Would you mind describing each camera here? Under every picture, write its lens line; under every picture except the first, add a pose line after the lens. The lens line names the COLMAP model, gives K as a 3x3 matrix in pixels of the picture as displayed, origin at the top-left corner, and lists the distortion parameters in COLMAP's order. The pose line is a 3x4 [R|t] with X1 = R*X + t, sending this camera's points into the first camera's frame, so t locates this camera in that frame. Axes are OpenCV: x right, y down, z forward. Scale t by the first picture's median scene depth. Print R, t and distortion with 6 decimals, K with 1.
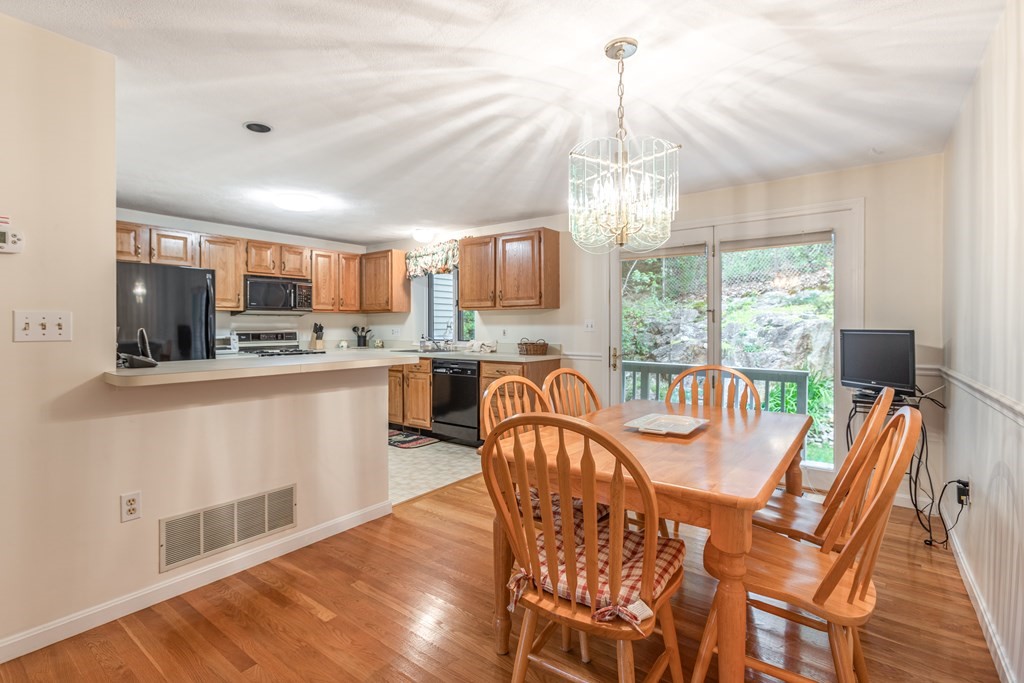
lens RADIAL K [[480.3, 0, 504.7], [0, 480.3, 337.4], [0, 0, 1]] dist [-0.014037, 0.008108]
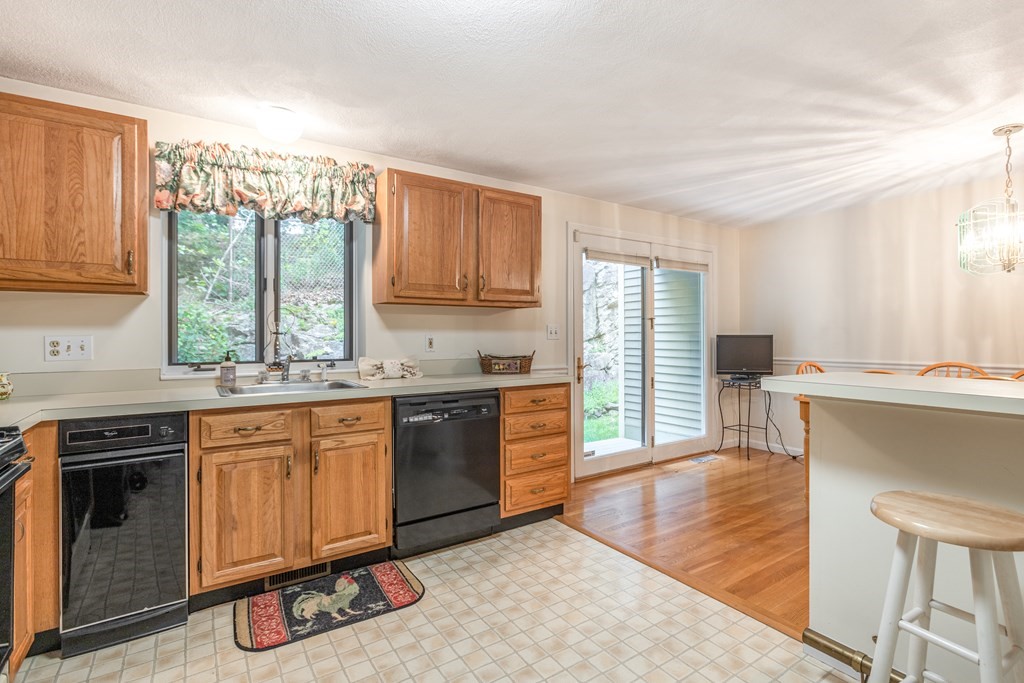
lens RADIAL K [[480.3, 0, 552.0], [0, 480.3, 338.2], [0, 0, 1]] dist [-0.014037, 0.008108]
pose [[0.302013, -0.004862, 0.953291, -0.492779], [0.027875, 0.999604, -0.003733, -0.008229], [-0.952896, 0.027701, 0.302029, 0.614129]]
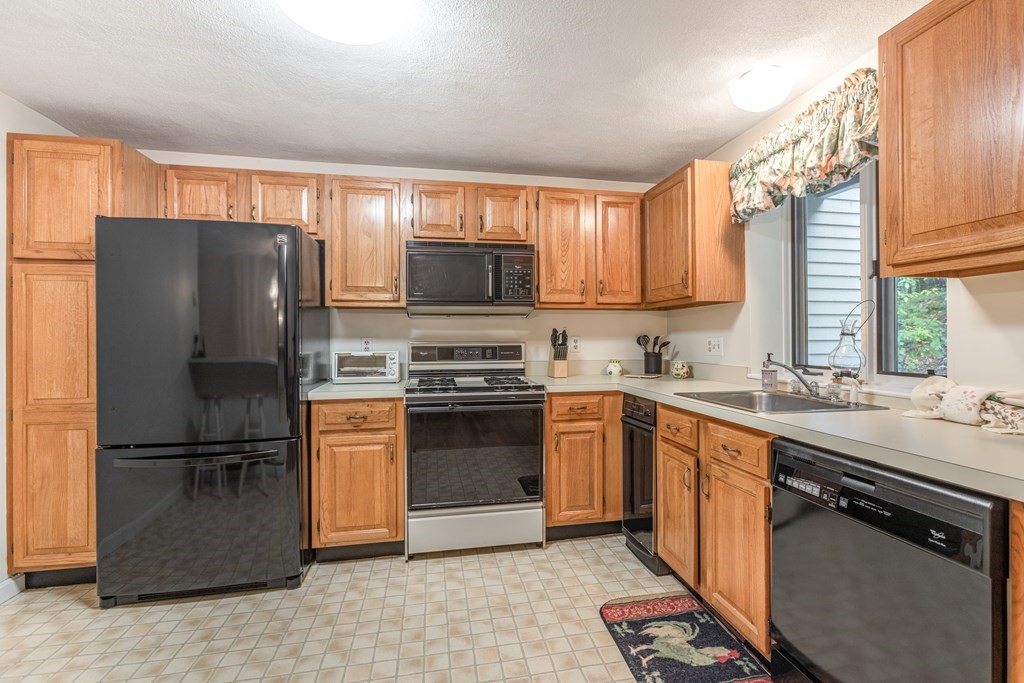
lens RADIAL K [[480.3, 0, 526.1], [0, 480.3, 334.3], [0, 0, 1]] dist [-0.014037, 0.008108]
pose [[0.741069, -0.006573, -0.671397, -0.055059], [-0.013562, 0.999602, -0.024755, -0.009813], [0.671292, 0.027450, 0.740684, 0.584302]]
